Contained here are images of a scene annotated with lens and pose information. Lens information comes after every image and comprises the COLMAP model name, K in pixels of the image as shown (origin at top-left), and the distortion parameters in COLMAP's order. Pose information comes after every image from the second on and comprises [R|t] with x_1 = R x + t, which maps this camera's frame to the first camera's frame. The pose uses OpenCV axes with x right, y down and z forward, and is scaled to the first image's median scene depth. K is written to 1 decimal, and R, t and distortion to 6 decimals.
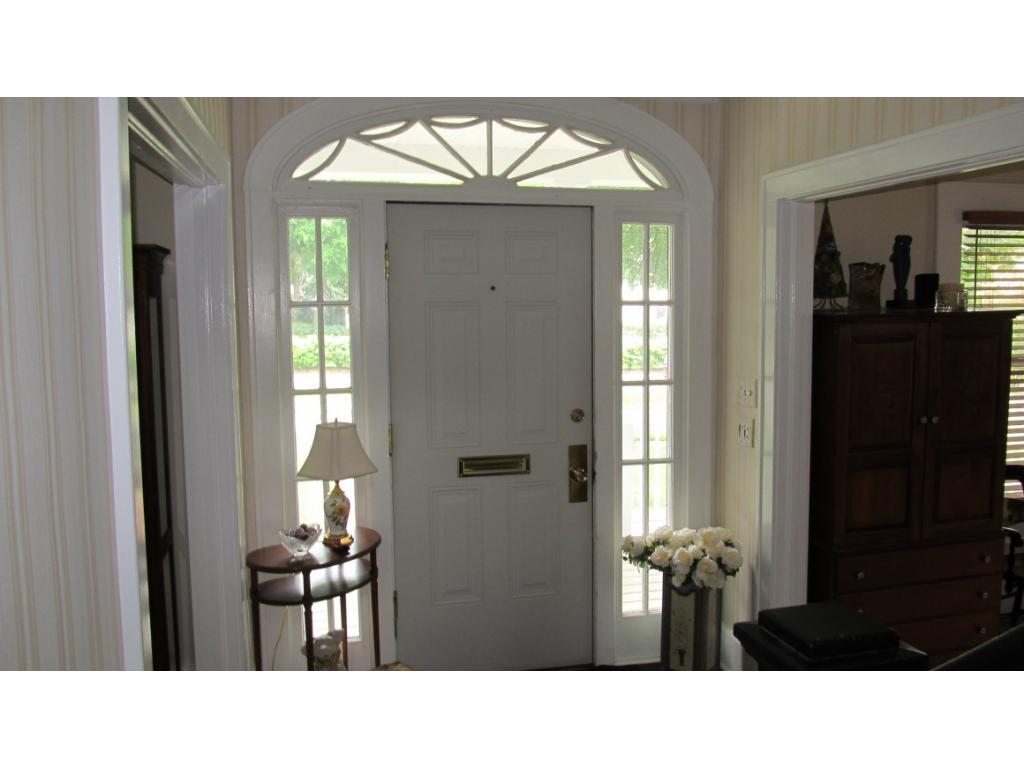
lens RADIAL K [[846.6, 0, 512.2], [0, 846.6, 385.6], [0, 0, 1]] dist [-0.007341, 0.009816]
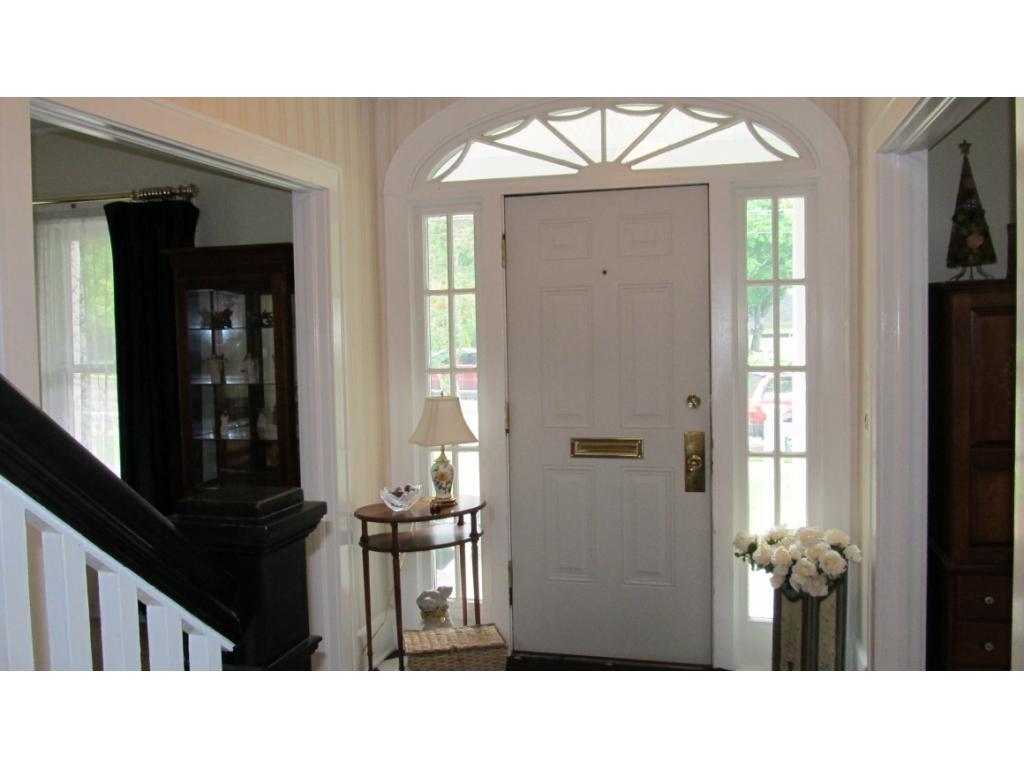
lens RADIAL K [[846.6, 0, 514.5], [0, 846.6, 380.4], [0, 0, 1]] dist [-0.007341, 0.009816]
pose [[0.889723, 0.016027, -0.456219, 0.347603], [-0.030598, 0.999230, -0.024569, 0.043226], [0.455474, 0.035819, 0.889528, 0.052030]]
